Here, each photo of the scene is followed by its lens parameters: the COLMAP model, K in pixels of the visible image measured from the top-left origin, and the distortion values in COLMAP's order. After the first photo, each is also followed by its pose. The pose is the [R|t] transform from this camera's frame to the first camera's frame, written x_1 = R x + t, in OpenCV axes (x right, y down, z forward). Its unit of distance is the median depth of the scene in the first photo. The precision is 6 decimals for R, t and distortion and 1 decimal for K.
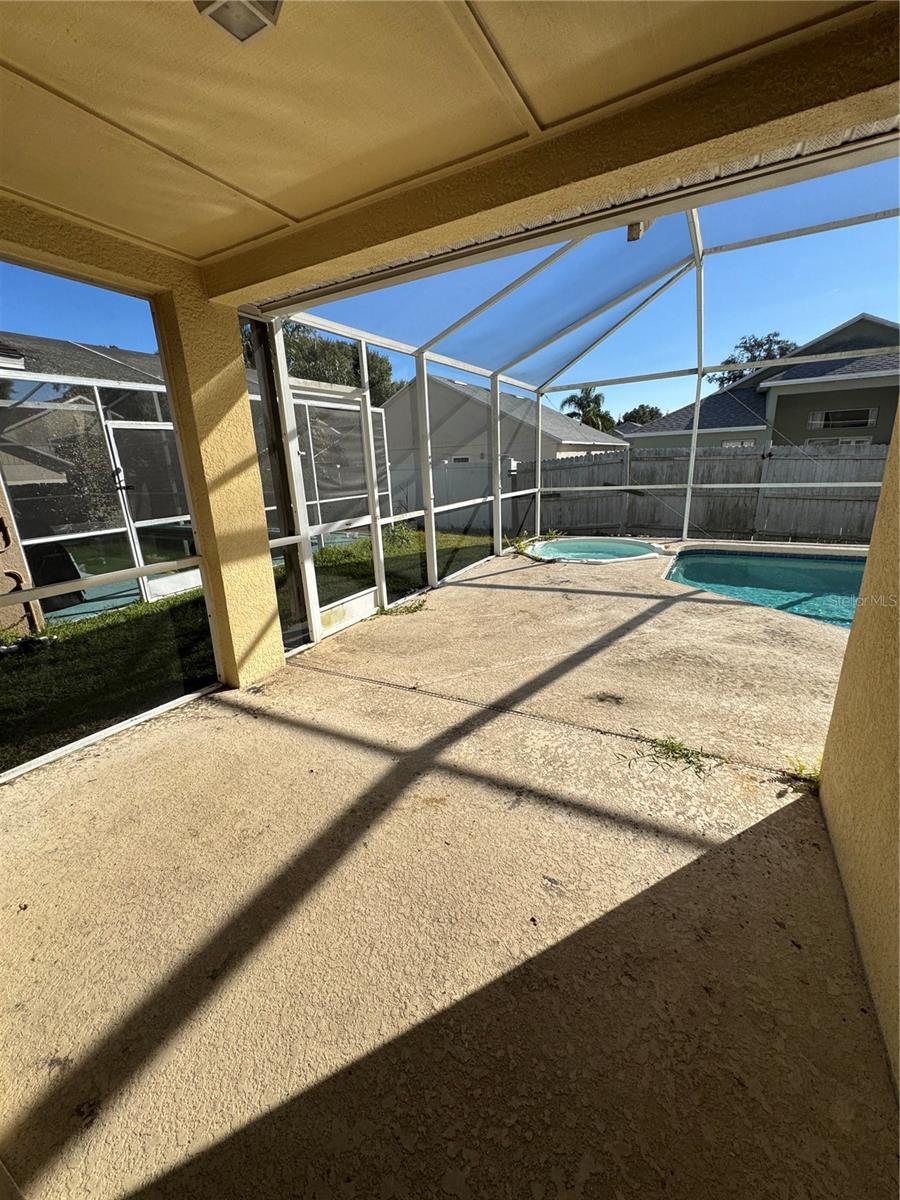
lens RADIAL K [[480.0, 0, 450.9], [0, 480.0, 599.4], [0, 0, 1]] dist [-0.001274, -0.000083]
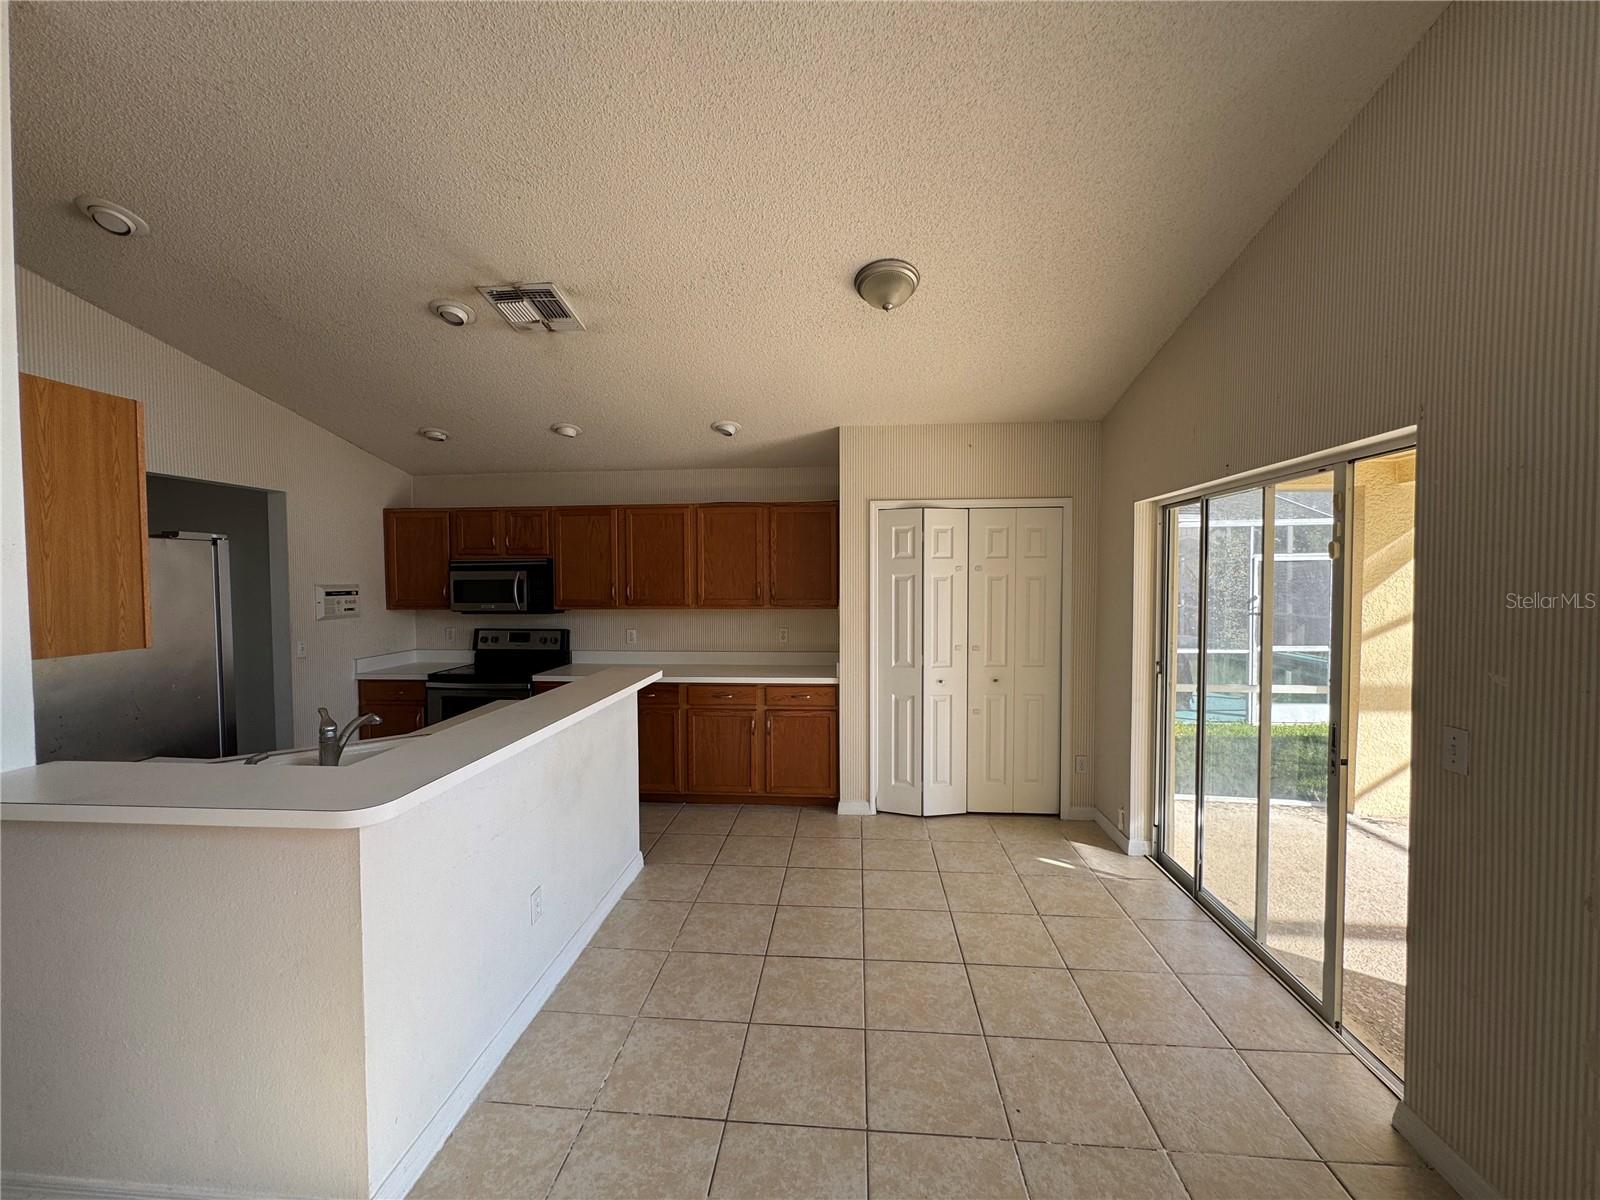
lens RADIAL K [[640.0, 0, 798.9], [0, 640.0, 596.7], [0, 0, 1]] dist [-0.001274, -0.000083]
pose [[0.406879, 0.064420, -0.911208, 0.218817], [-0.267869, 0.962073, -0.051594, 0.084609], [0.873325, 0.265077, 0.408703, -0.536049]]
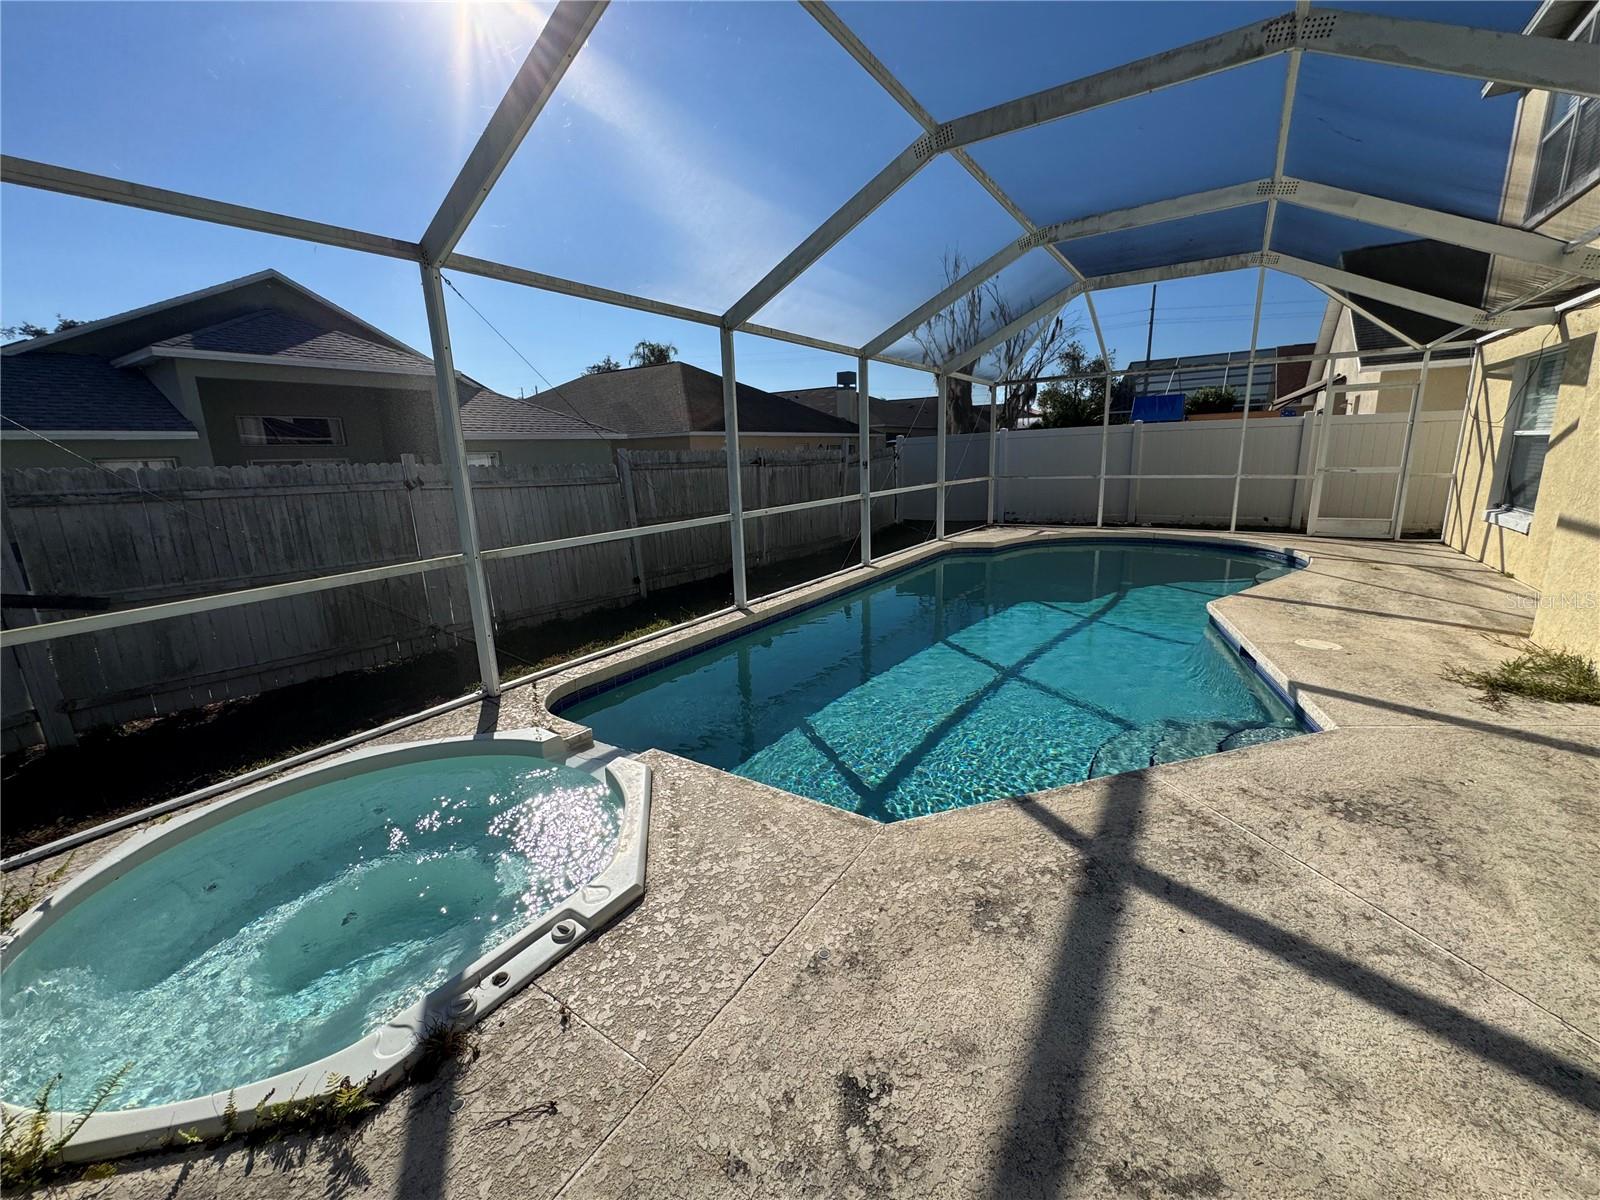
lens RADIAL K [[640.0, 0, 800.7], [0, 640.0, 594.2], [0, 0, 1]] dist [-0.001274, -0.000083]
pose [[0.081259, -0.180769, 0.980163, 0.024385], [0.306078, 0.940422, 0.148065, -0.304495], [-0.948532, 0.287975, 0.131747, 1.033419]]
